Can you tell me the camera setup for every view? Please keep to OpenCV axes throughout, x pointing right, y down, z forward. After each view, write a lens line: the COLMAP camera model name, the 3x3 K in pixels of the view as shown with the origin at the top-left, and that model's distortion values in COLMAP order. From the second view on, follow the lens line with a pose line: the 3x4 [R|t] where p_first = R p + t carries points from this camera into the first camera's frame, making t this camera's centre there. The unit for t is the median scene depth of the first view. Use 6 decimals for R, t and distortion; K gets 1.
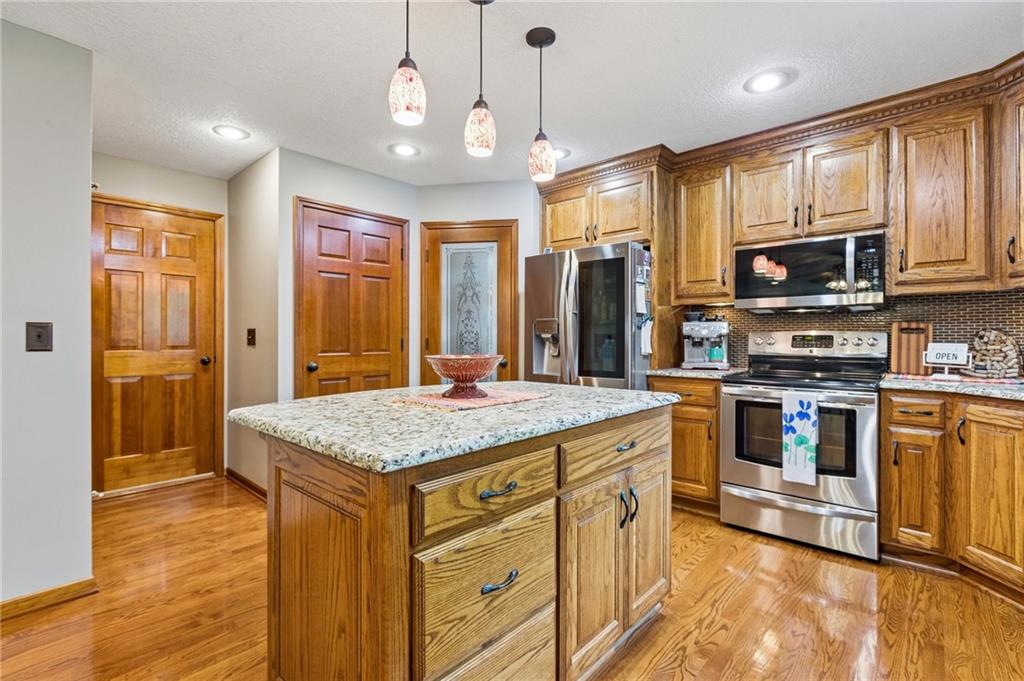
lens RADIAL K [[478.1, 0, 511.2], [0, 478.1, 337.2], [0, 0, 1]] dist [-0.001671, -0.000067]
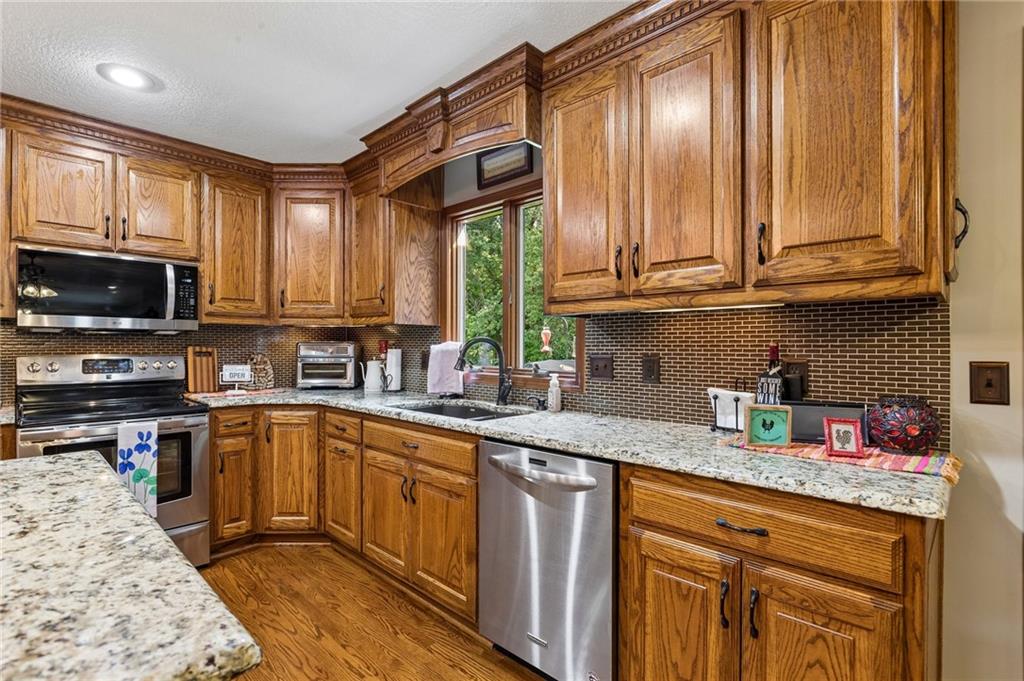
lens RADIAL K [[478.1, 0, 511.4], [0, 478.1, 346.3], [0, 0, 1]] dist [-0.001671, -0.000067]
pose [[0.022390, -0.000048, 0.999749, -0.315240], [-0.006219, 0.999981, 0.000187, -0.040547], [-0.999730, -0.006222, 0.022389, 0.258973]]
